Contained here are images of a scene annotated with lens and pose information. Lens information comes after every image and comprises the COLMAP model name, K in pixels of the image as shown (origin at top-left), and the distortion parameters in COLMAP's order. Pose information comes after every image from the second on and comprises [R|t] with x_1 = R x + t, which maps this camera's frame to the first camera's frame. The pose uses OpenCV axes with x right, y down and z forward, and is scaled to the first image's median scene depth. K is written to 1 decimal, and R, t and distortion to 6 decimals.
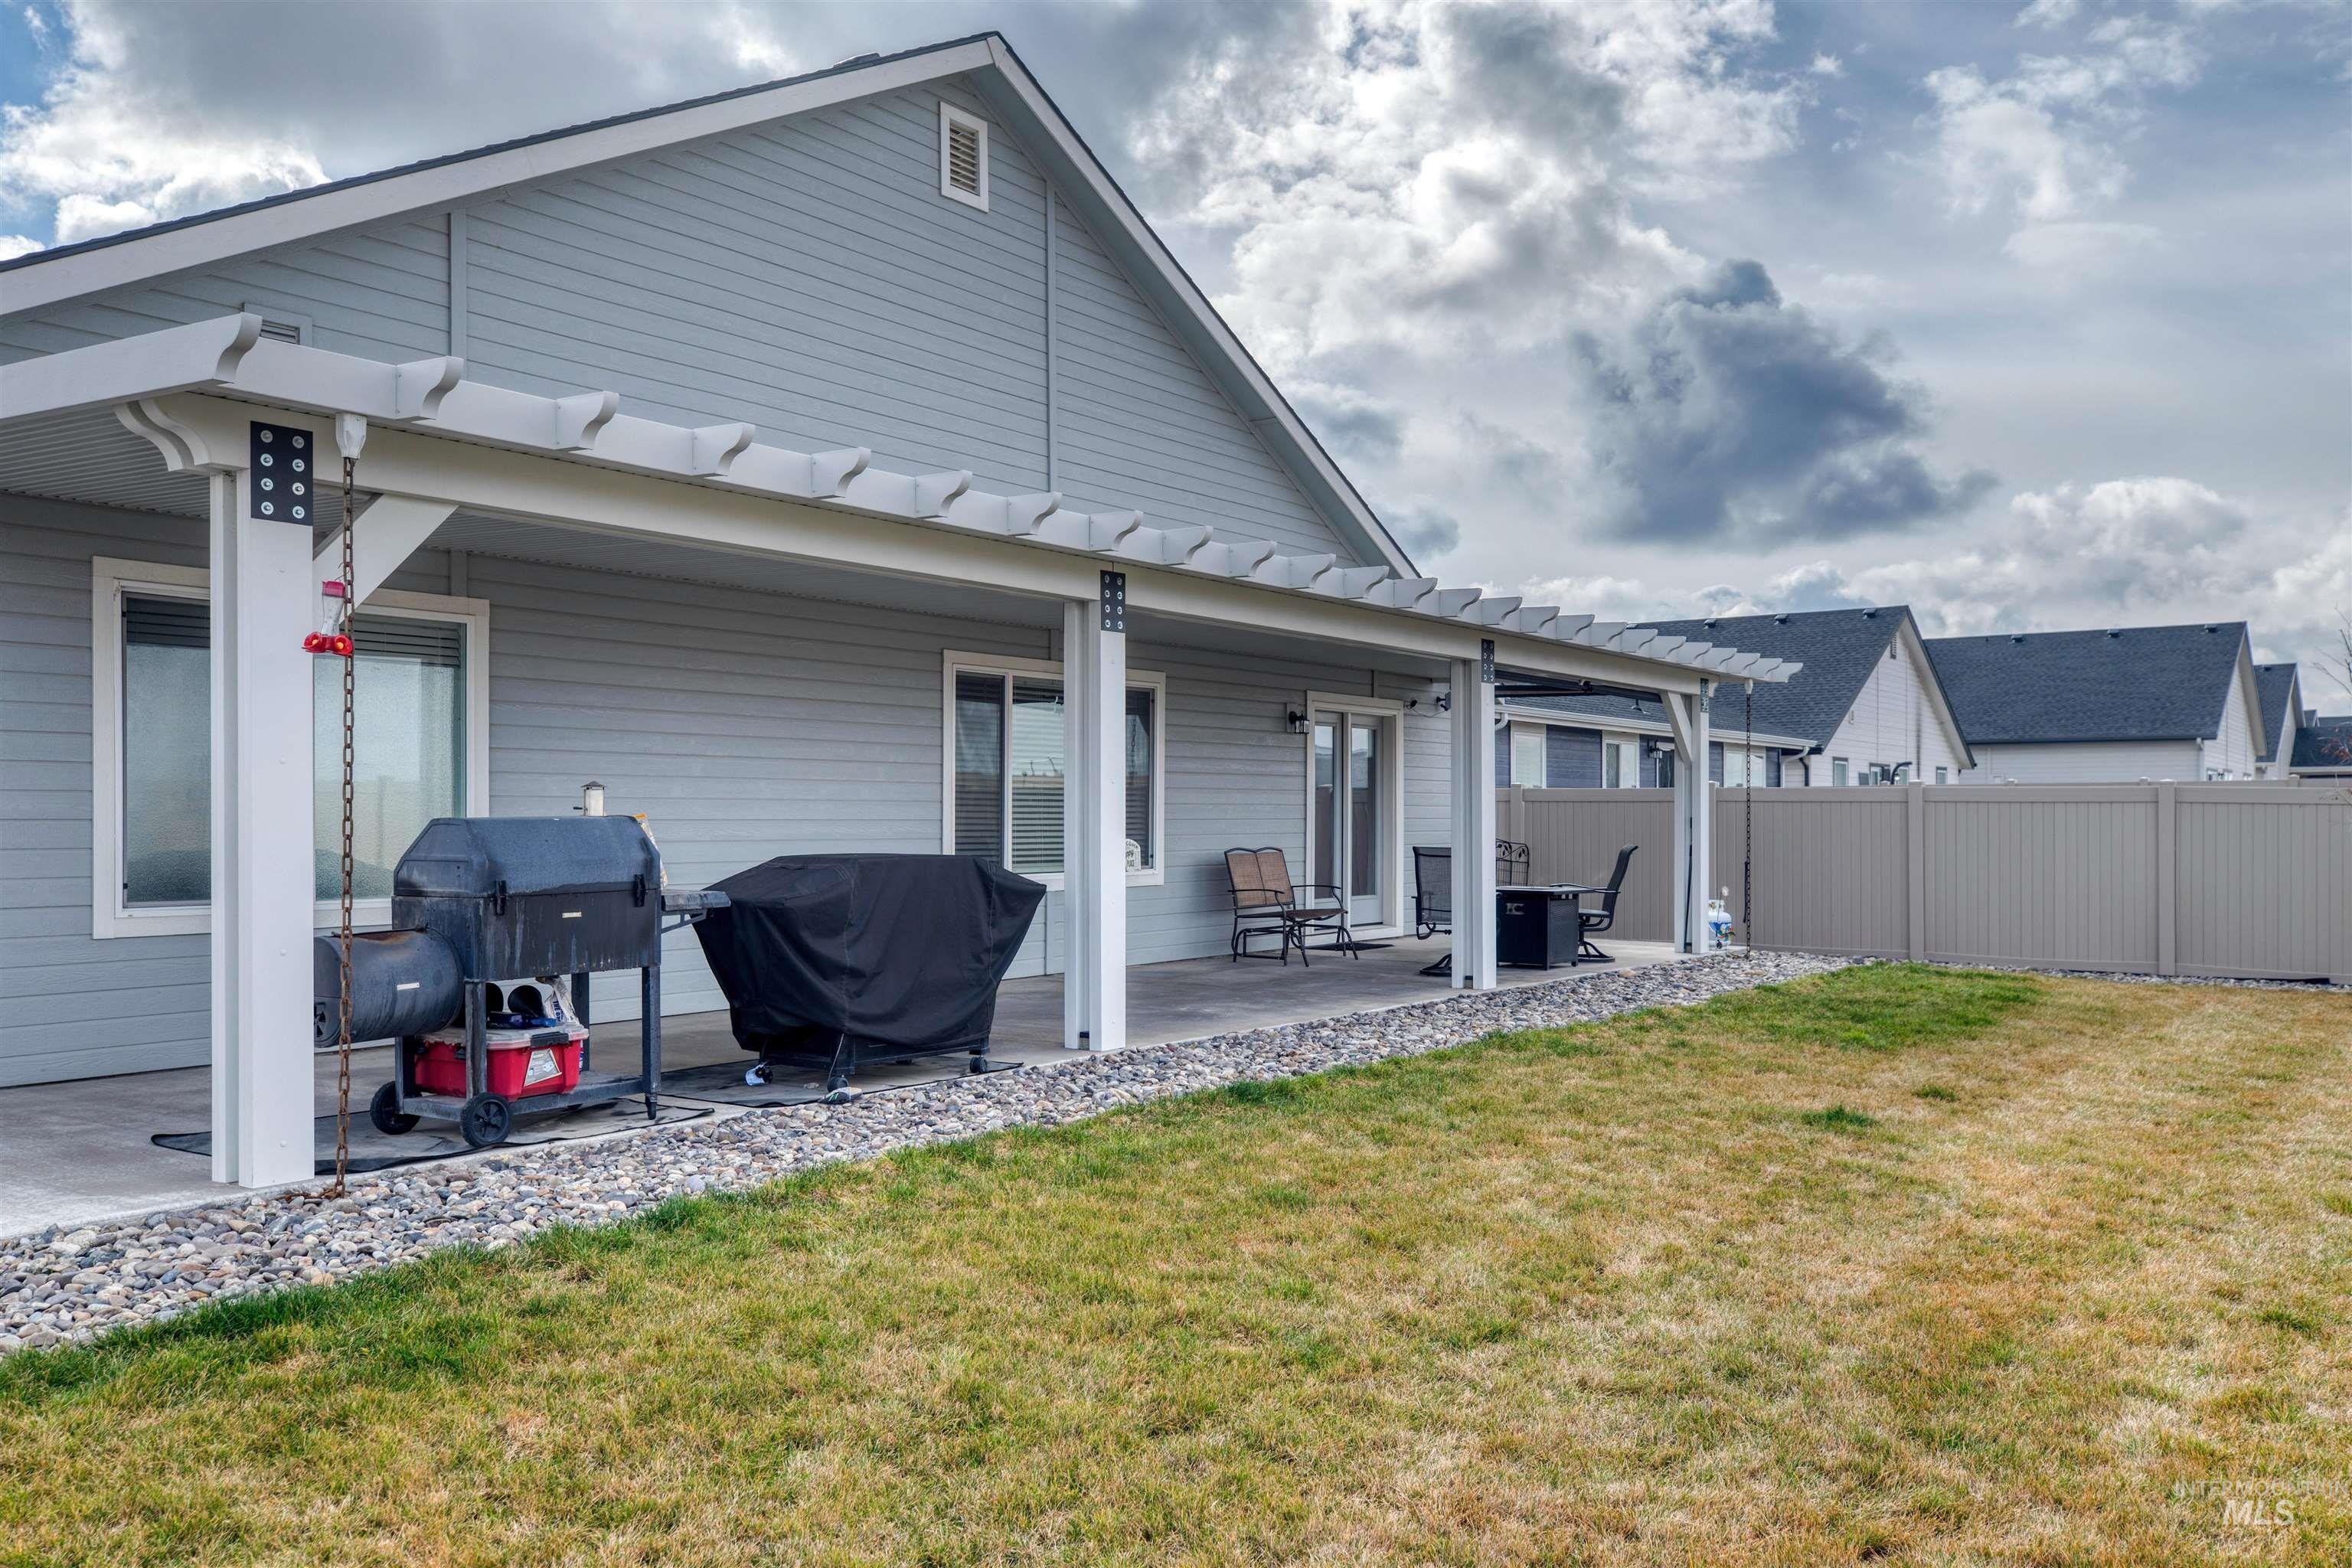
lens RADIAL K [[1870.9, 0, 1175.7], [0, 1870.9, 820.7], [0, 0, 1]] dist [0.002255, 0.005841]
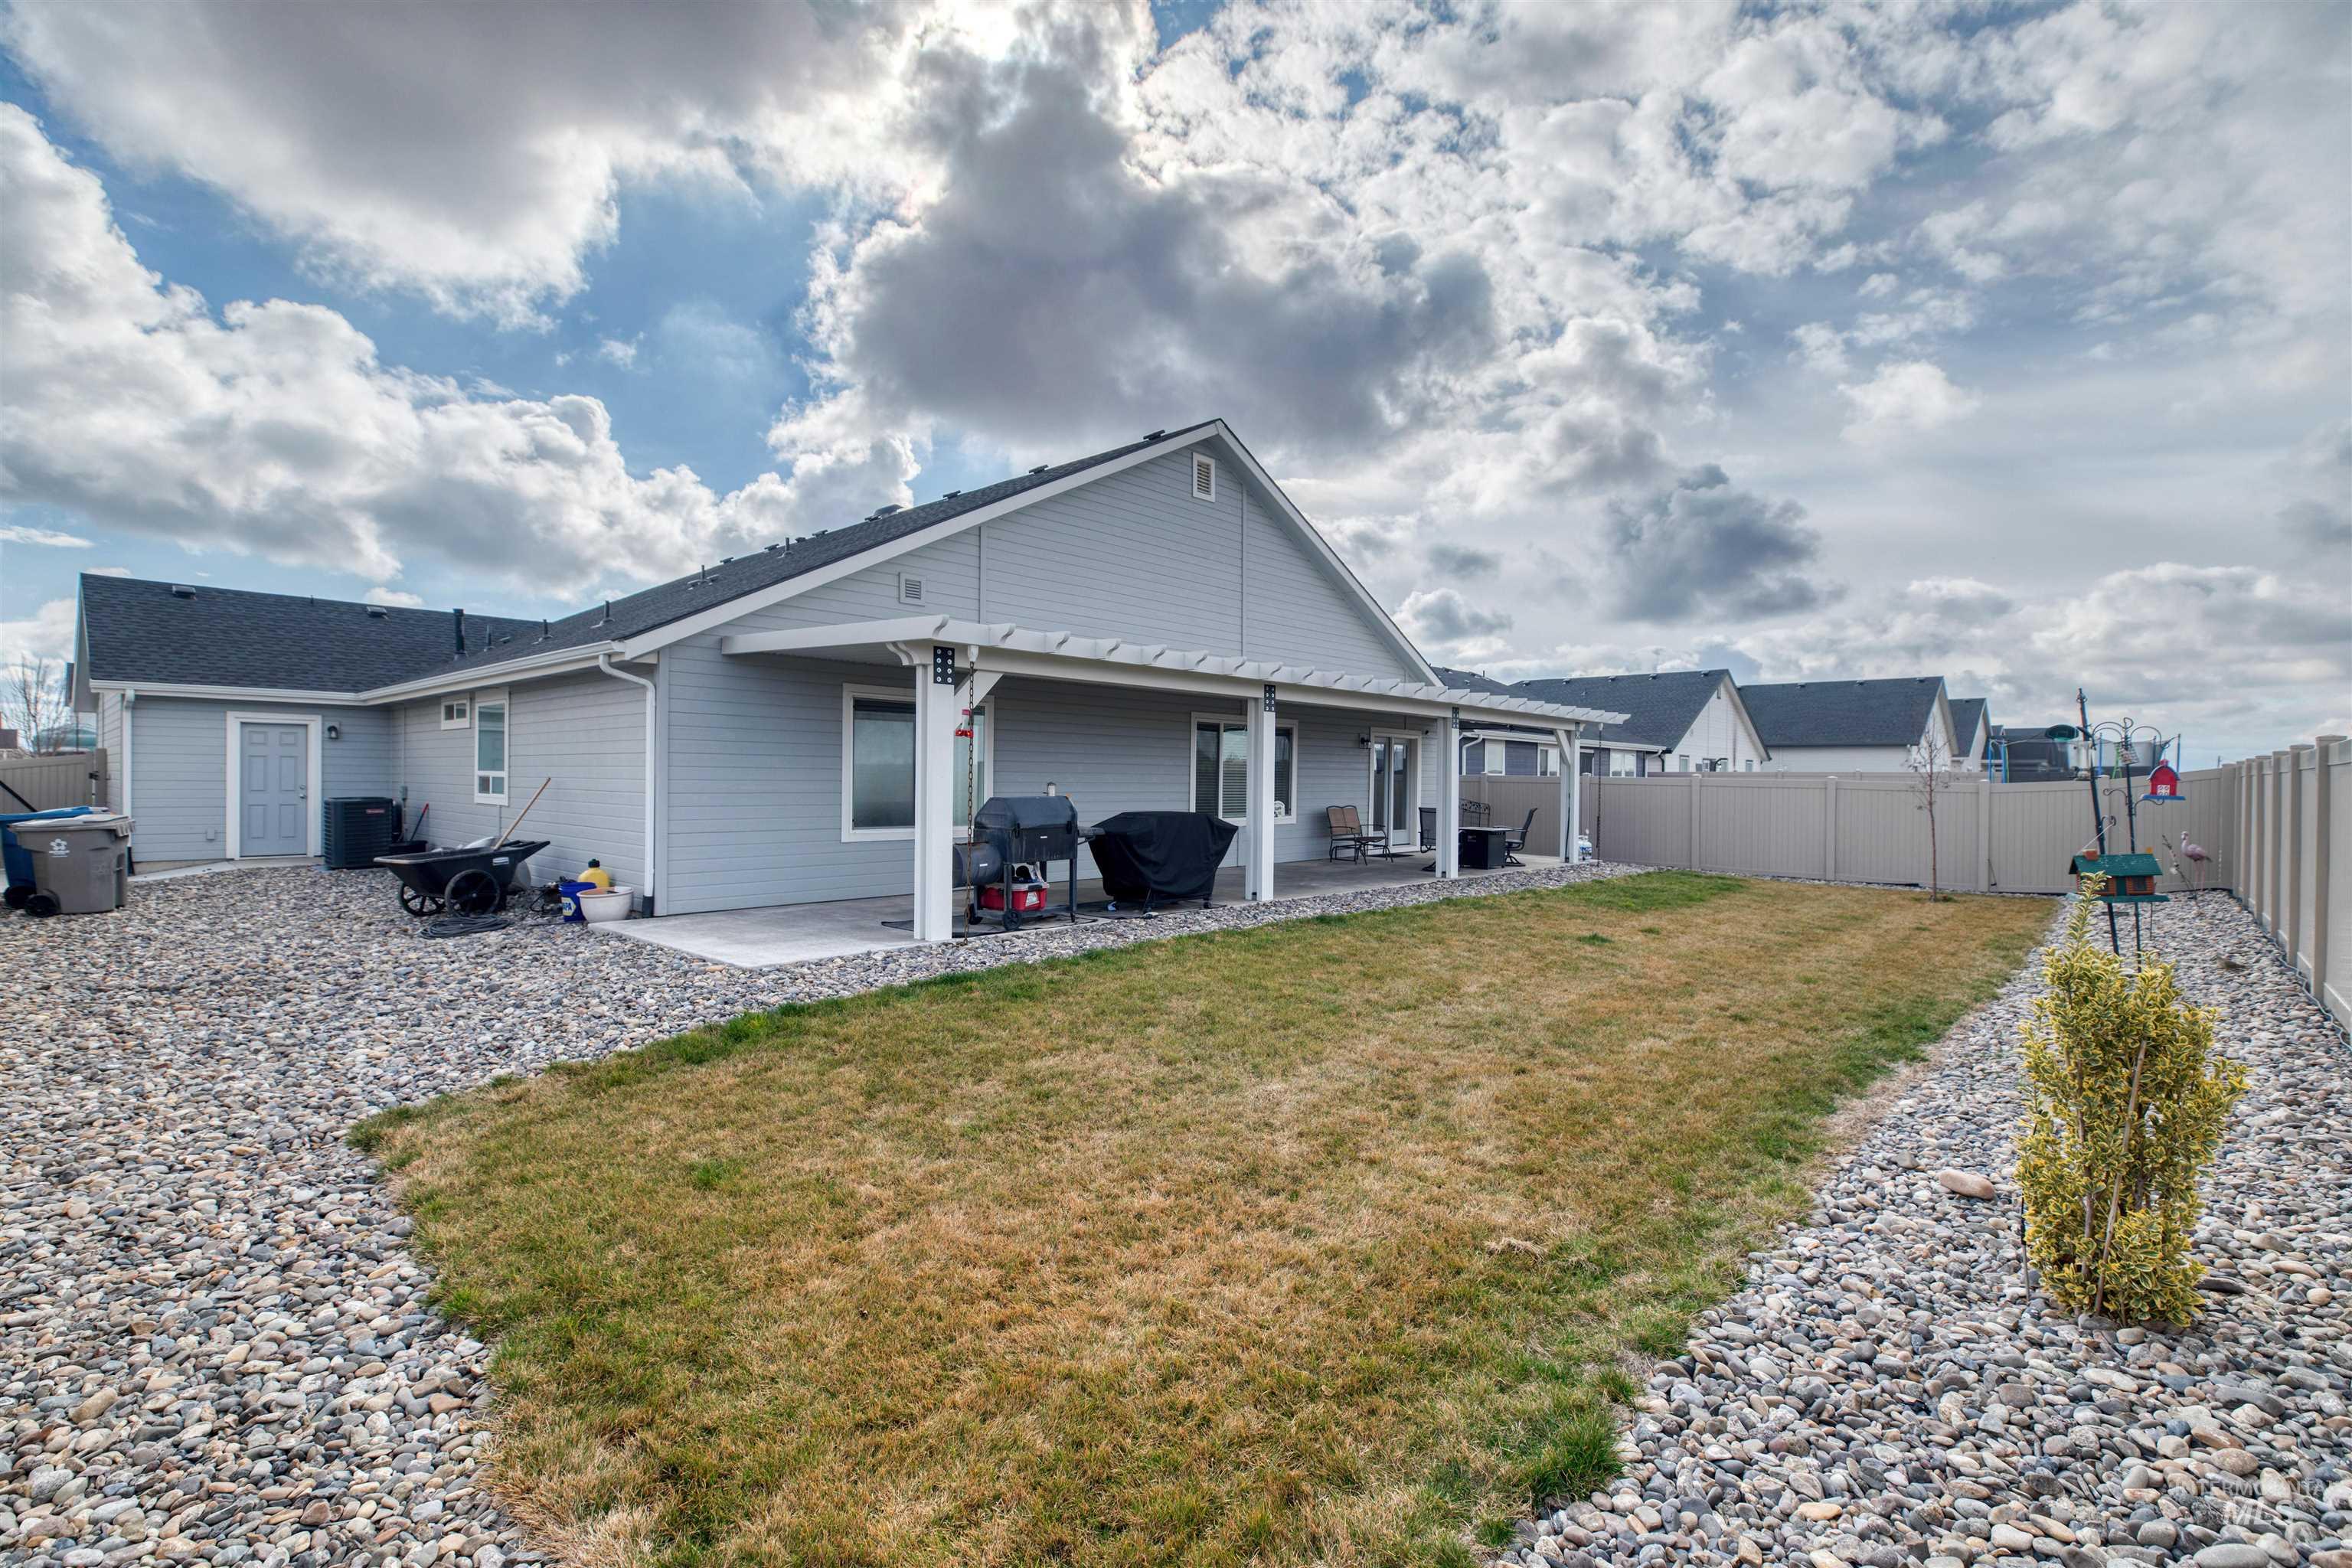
lens RADIAL K [[1058.7, 0, 1180.7], [0, 1058.7, 782.1], [0, 0, 1]] dist [0.005416, -0.001608]
pose [[0.992171, 0.012556, -0.124252, 0.021556], [-0.012294, 0.999920, 0.002879, -0.023122], [0.124278, -0.001329, 0.992247, -0.291670]]
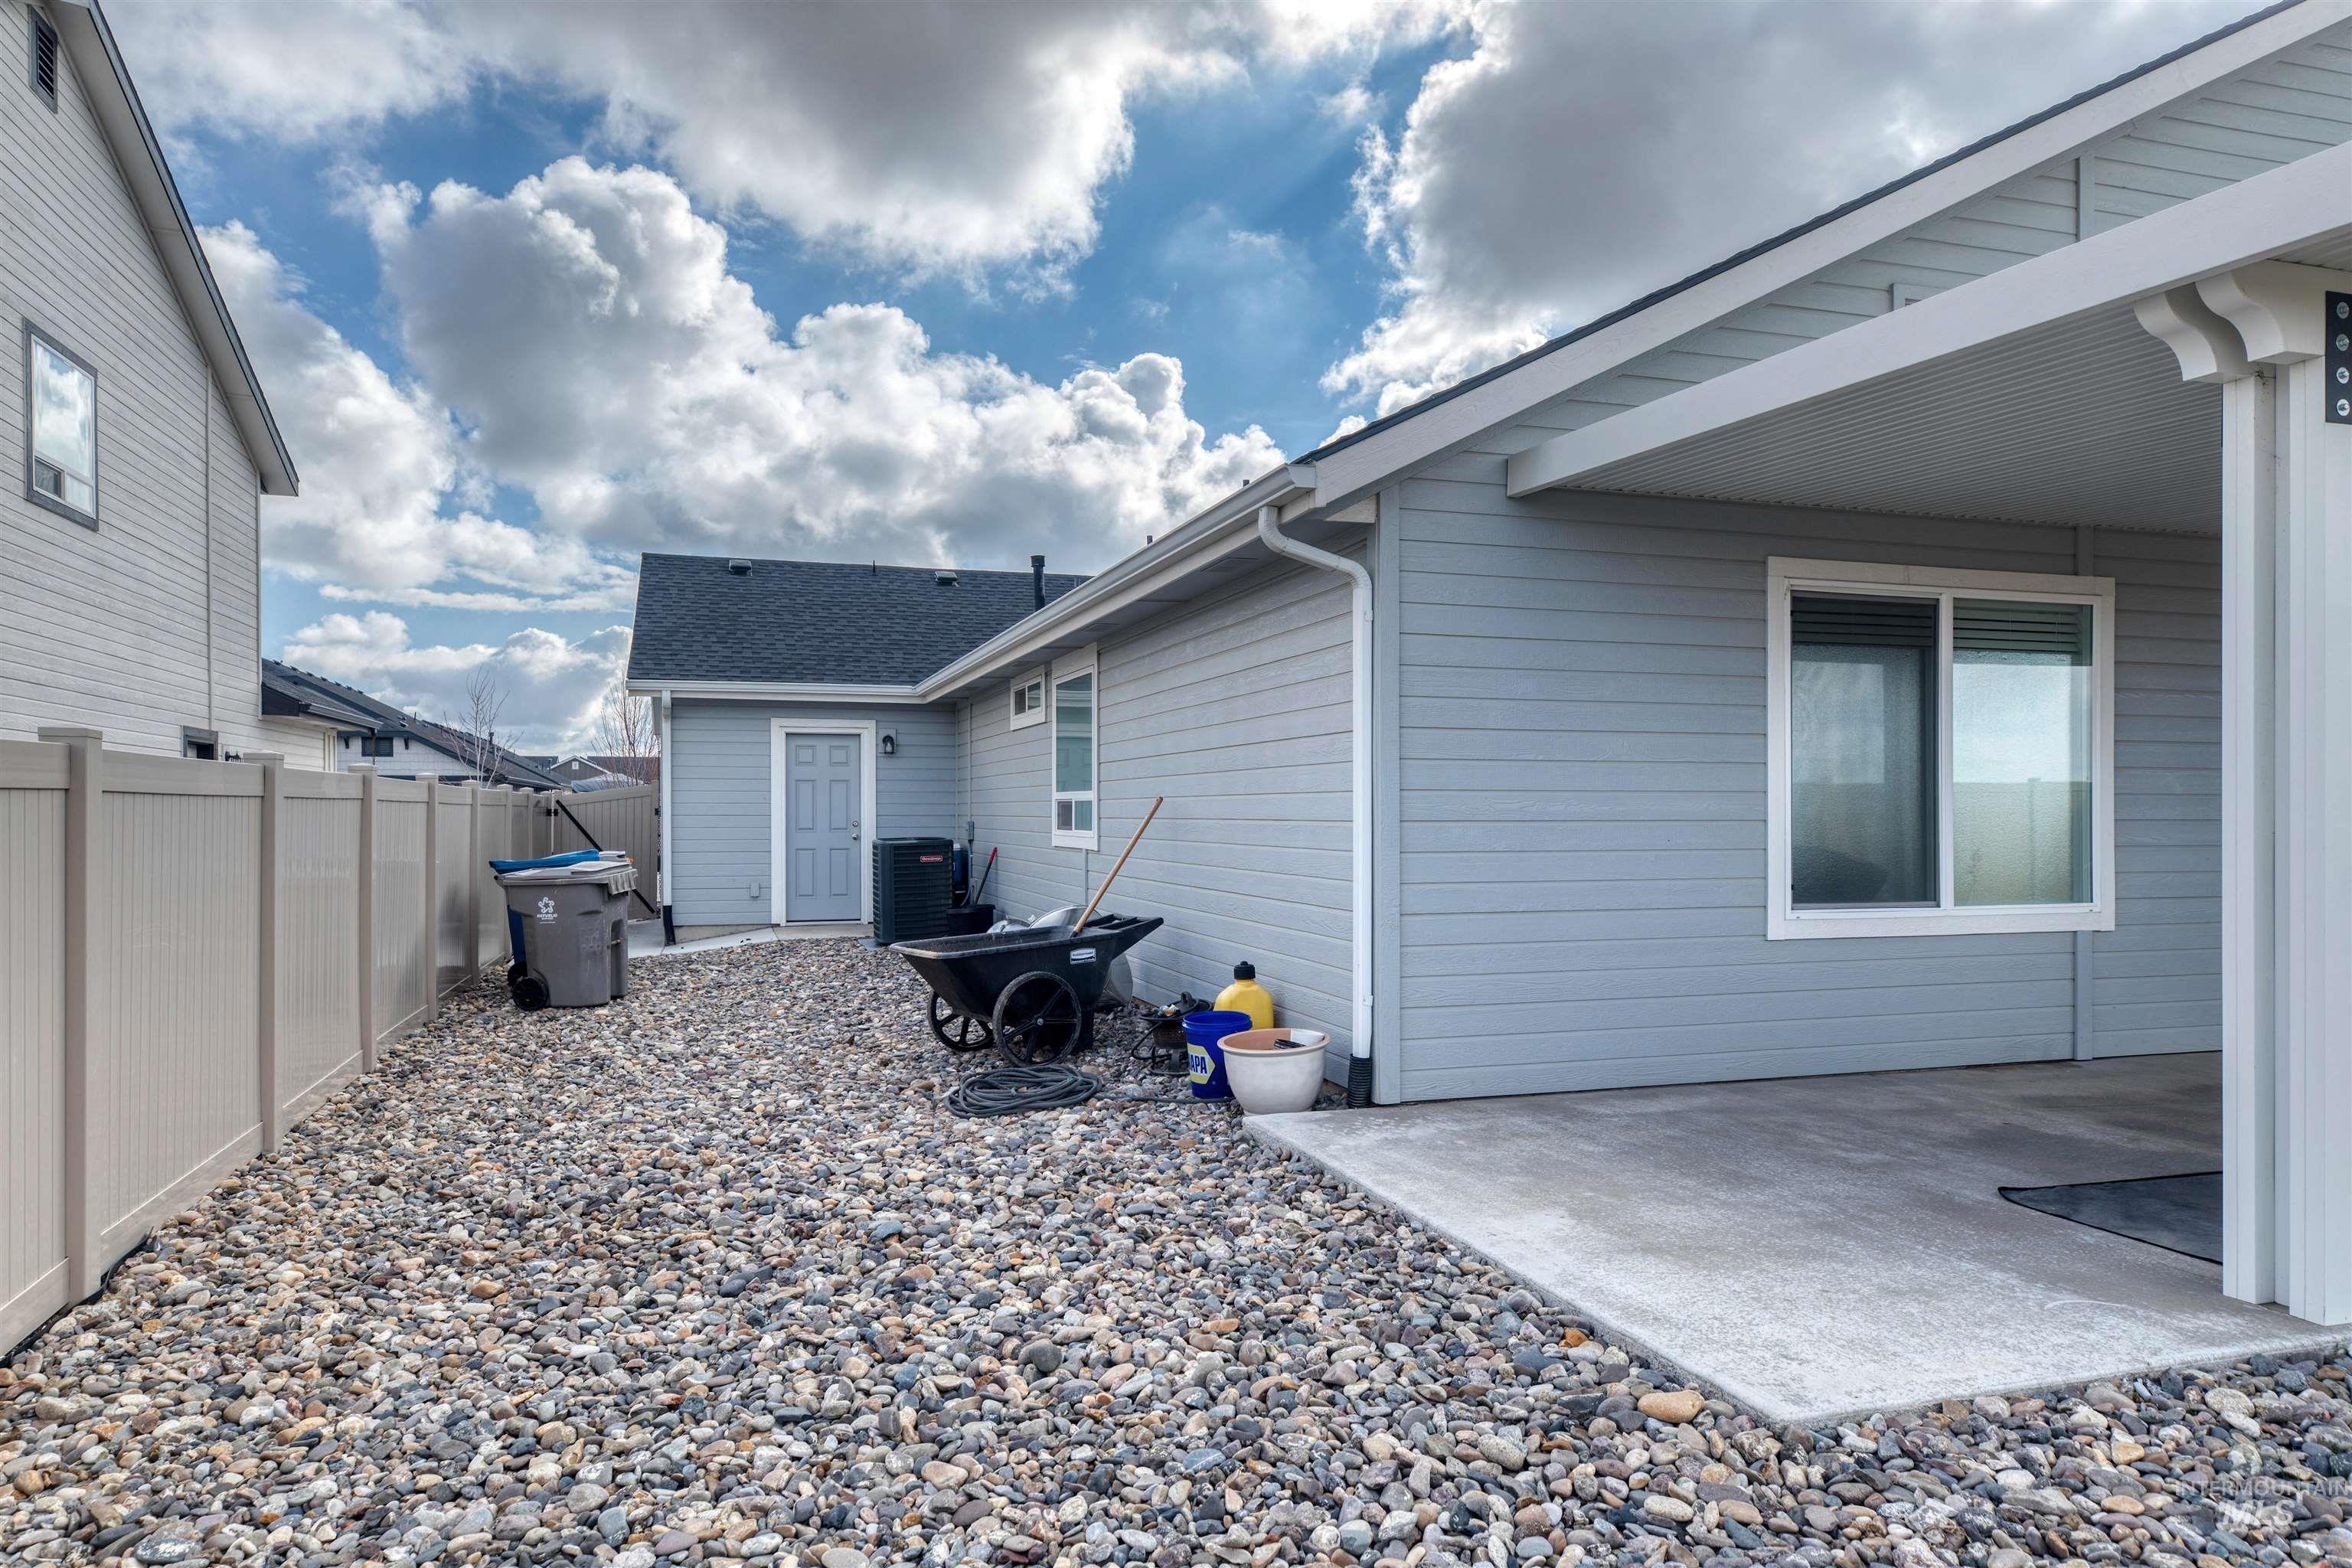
lens RADIAL K [[1482.8, 0, 1165.6], [0, 1482.8, 803.7], [0, 0, 1]] dist [0.009109, 0.004461]
pose [[0.794539, -0.001770, -0.607211, -0.350119], [-0.001922, 0.999983, -0.005430, -0.004425], [0.607210, 0.005482, 0.794522, 0.175591]]
